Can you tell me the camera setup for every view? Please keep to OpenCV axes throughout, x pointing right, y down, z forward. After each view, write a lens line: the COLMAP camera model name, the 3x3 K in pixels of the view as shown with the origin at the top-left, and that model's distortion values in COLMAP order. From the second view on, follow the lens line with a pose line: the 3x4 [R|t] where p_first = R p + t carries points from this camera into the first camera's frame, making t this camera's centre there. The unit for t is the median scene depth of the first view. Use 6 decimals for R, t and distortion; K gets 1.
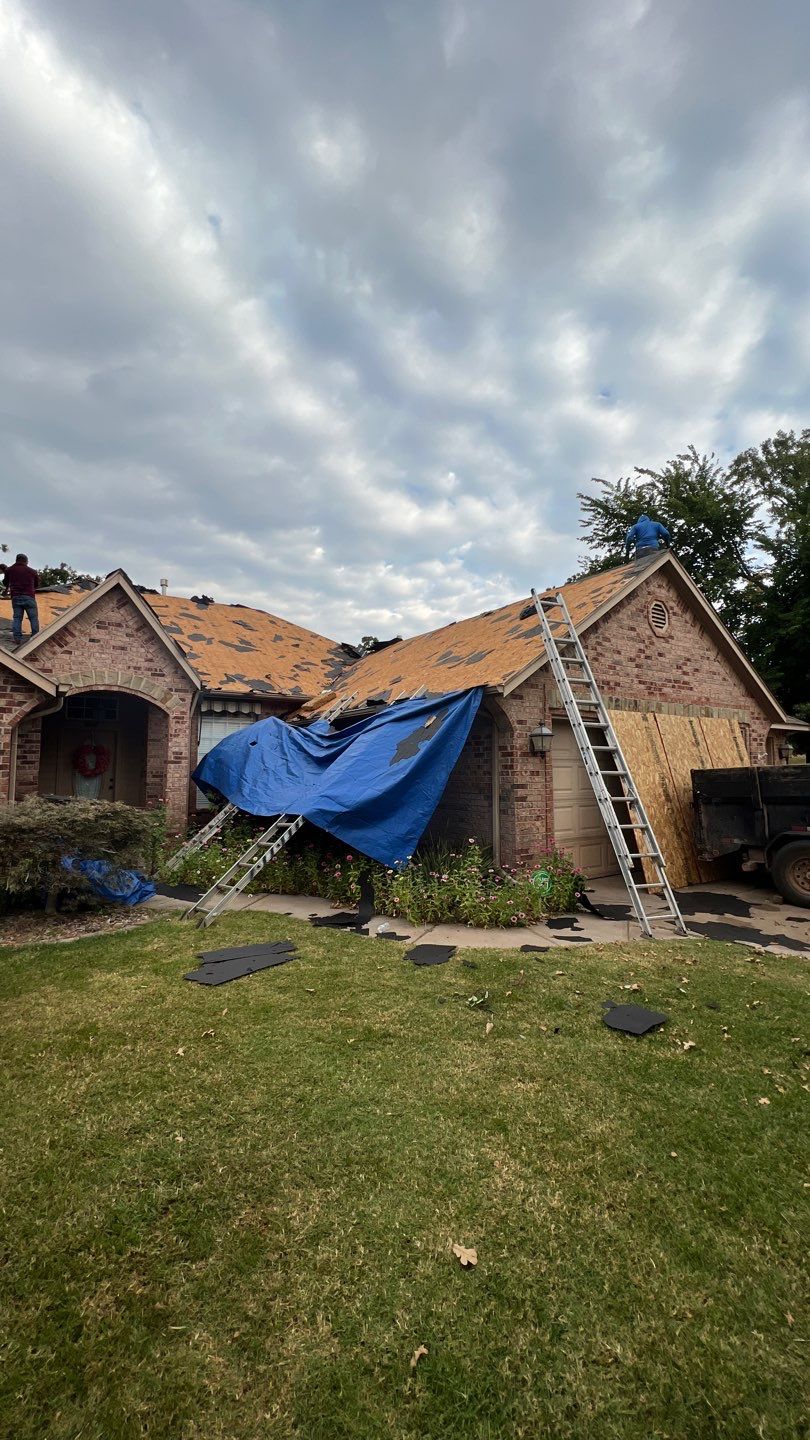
lens RADIAL K [[575.2, 0, 407.1], [0, 575.2, 720.5], [0, 0, 1]] dist [-0.002876, 0.000670]
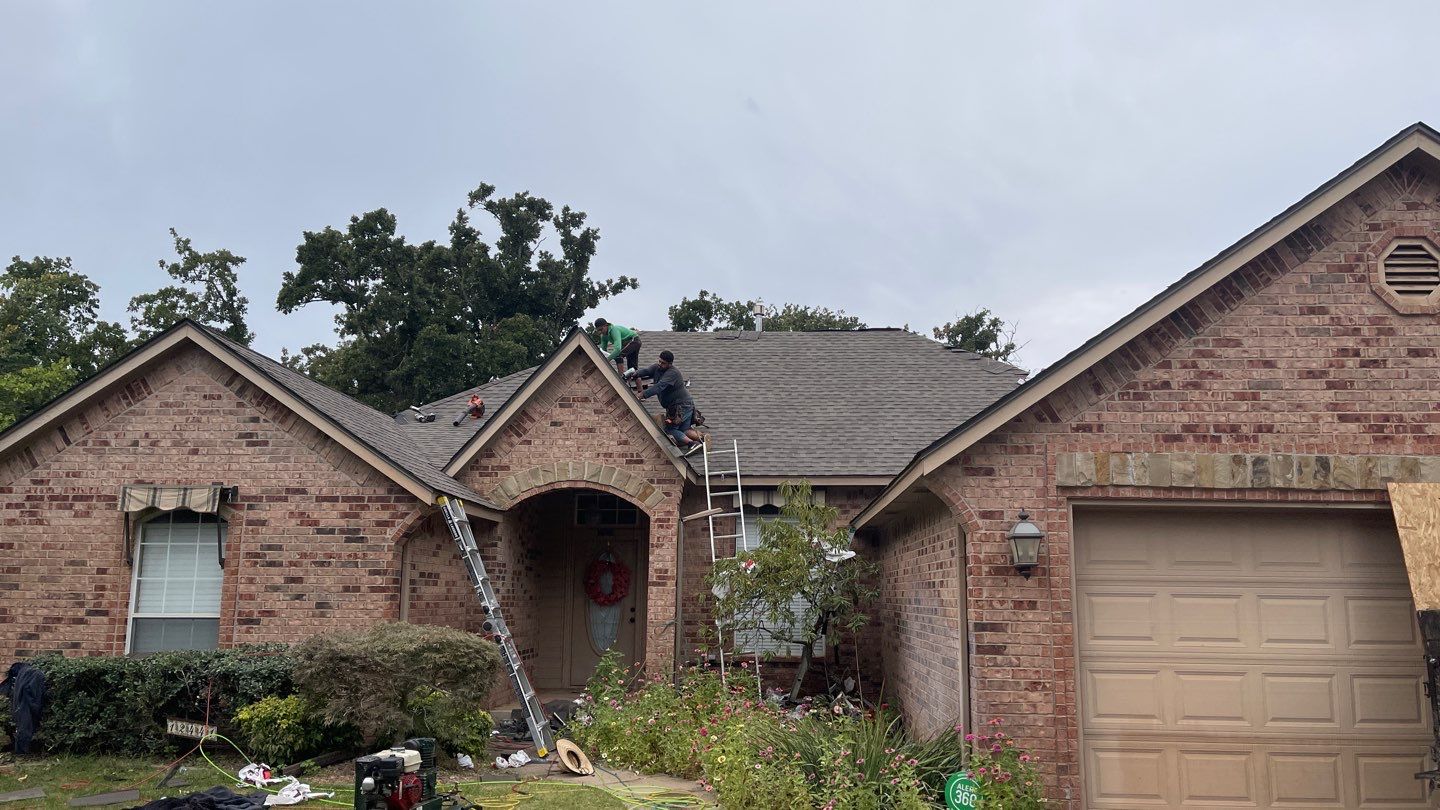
lens RADIAL K [[1087.6, 0, 732.3], [0, 1087.6, 432.4], [0, 0, 1]] dist [0.069371, -0.073874]
pose [[0.806398, -0.079302, -0.586031, 0.525653], [0.038682, 0.995919, -0.081540, -0.000429], [0.590106, 0.043085, 0.806175, -0.033227]]
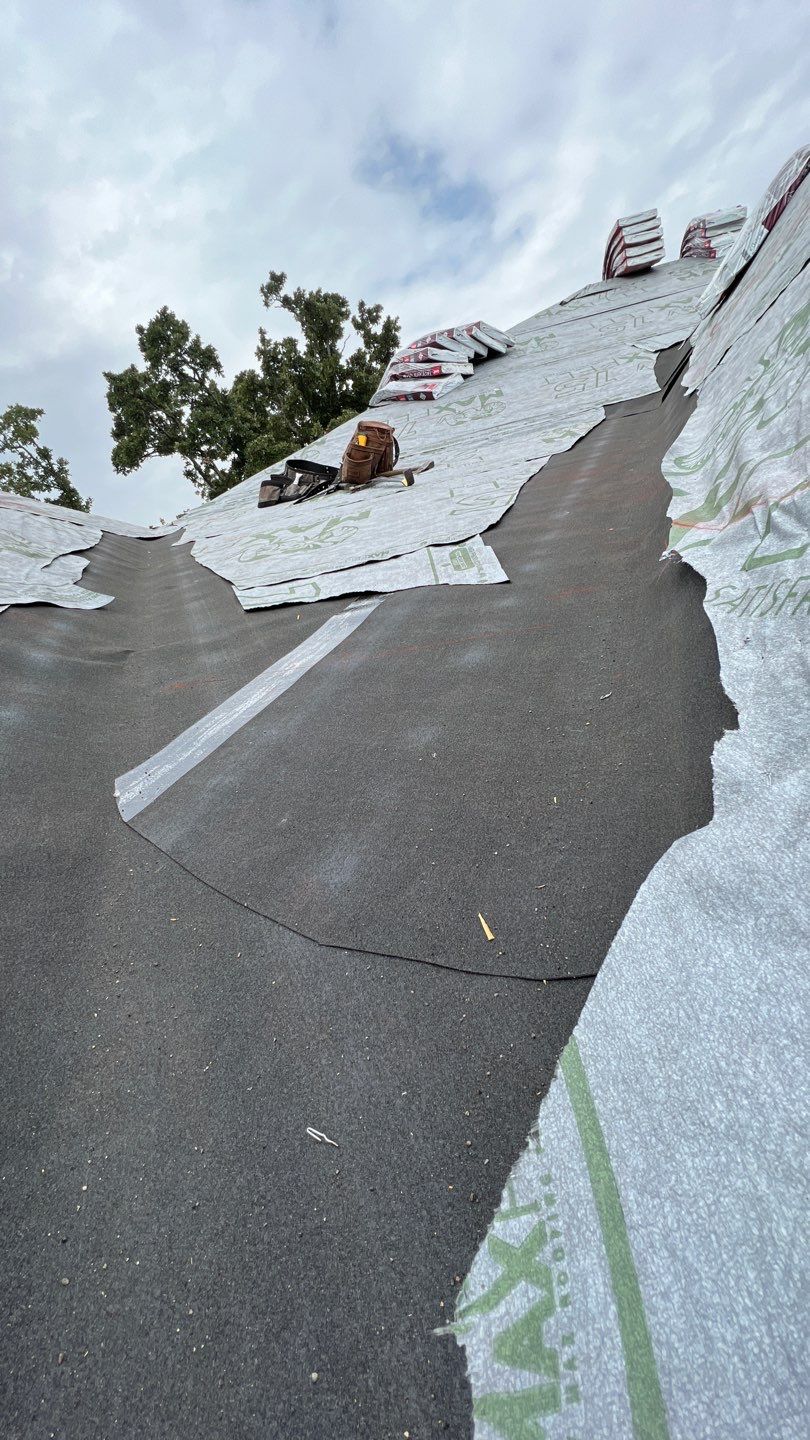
lens RADIAL K [[562.5, 0, 402.6], [0, 562.5, 712.5], [0, 0, 1]] dist [-0.000738, -0.000048]
pose [[0.716187, -0.030512, -0.697241, -0.703343], [0.237971, 0.949849, 0.202871, -0.135153], [0.656084, -0.311217, 0.687531, 0.986779]]
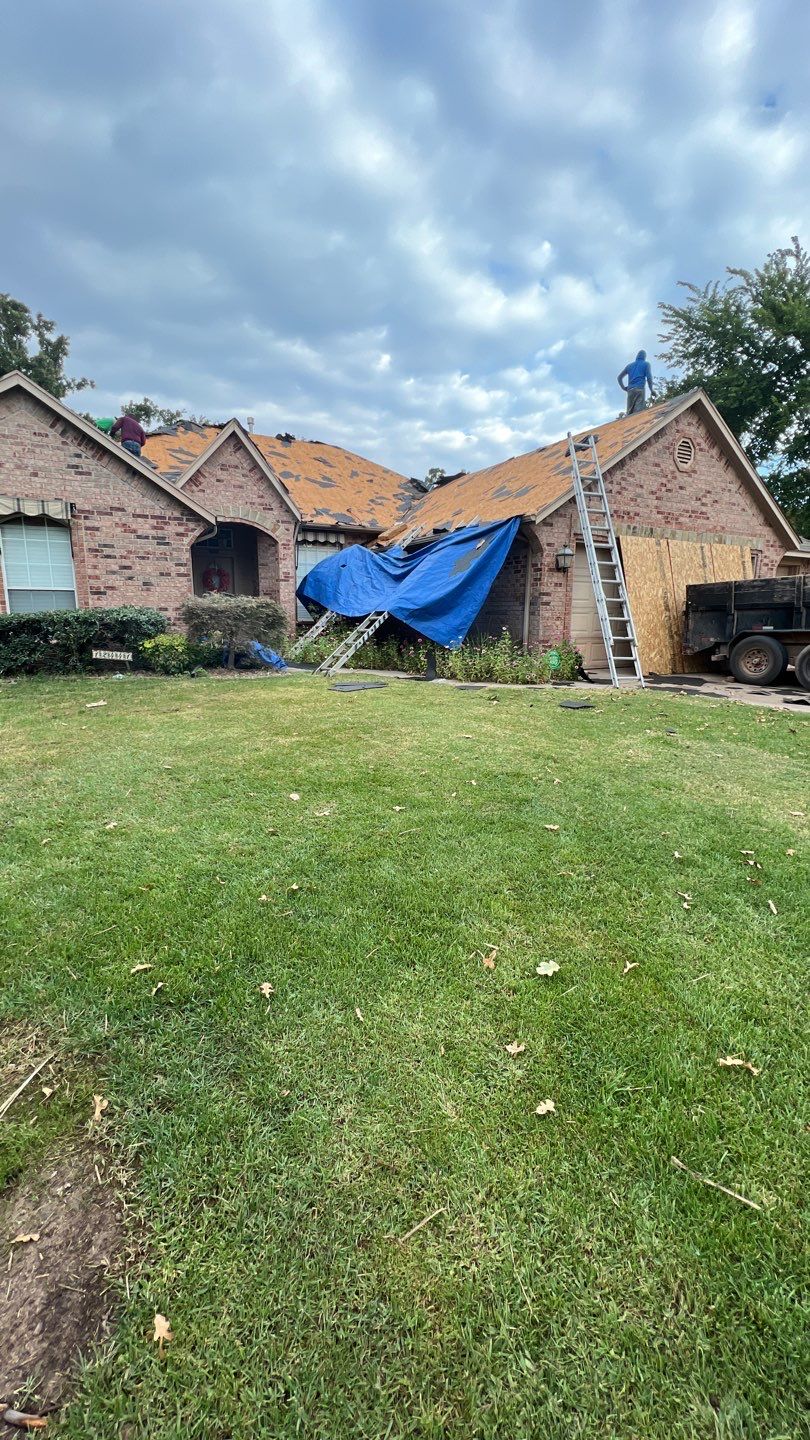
lens RADIAL K [[575.2, 0, 407.1], [0, 575.2, 720.5], [0, 0, 1]] dist [-0.002876, 0.000670]
pose [[0.993715, 0.032378, -0.107154, 0.022460], [-0.002338, 0.963049, 0.269315, 0.030421], [0.111915, -0.267372, 0.957072, -0.332789]]
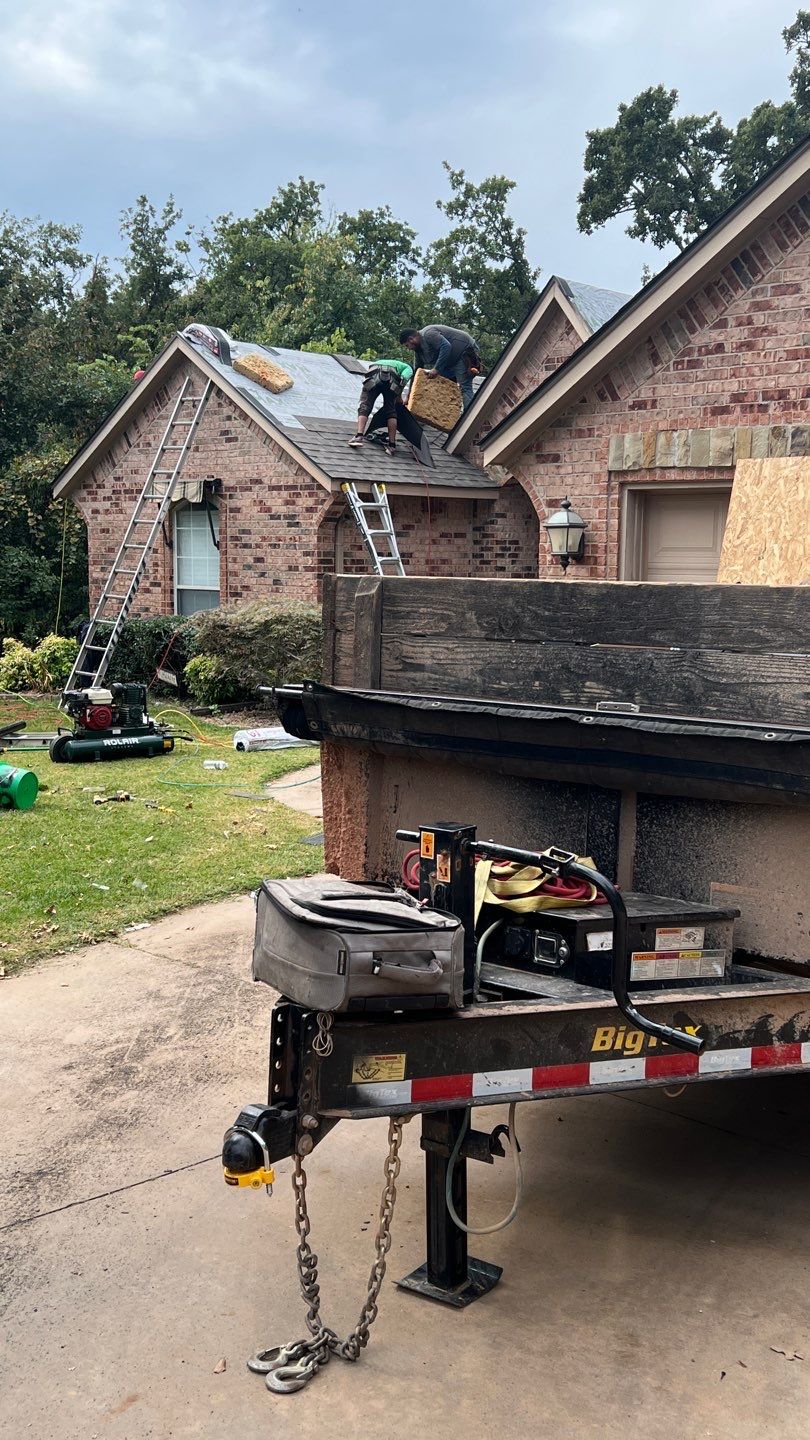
lens RADIAL K [[1478.0, 0, 409.9], [0, 1478.0, 750.6], [0, 0, 1]] dist [0.140924, -0.333873]
pose [[0.226770, 0.134388, -0.964632, 1.333326], [0.069713, 0.985654, 0.153706, 0.006650], [0.971450, -0.102103, 0.214148, 0.426525]]
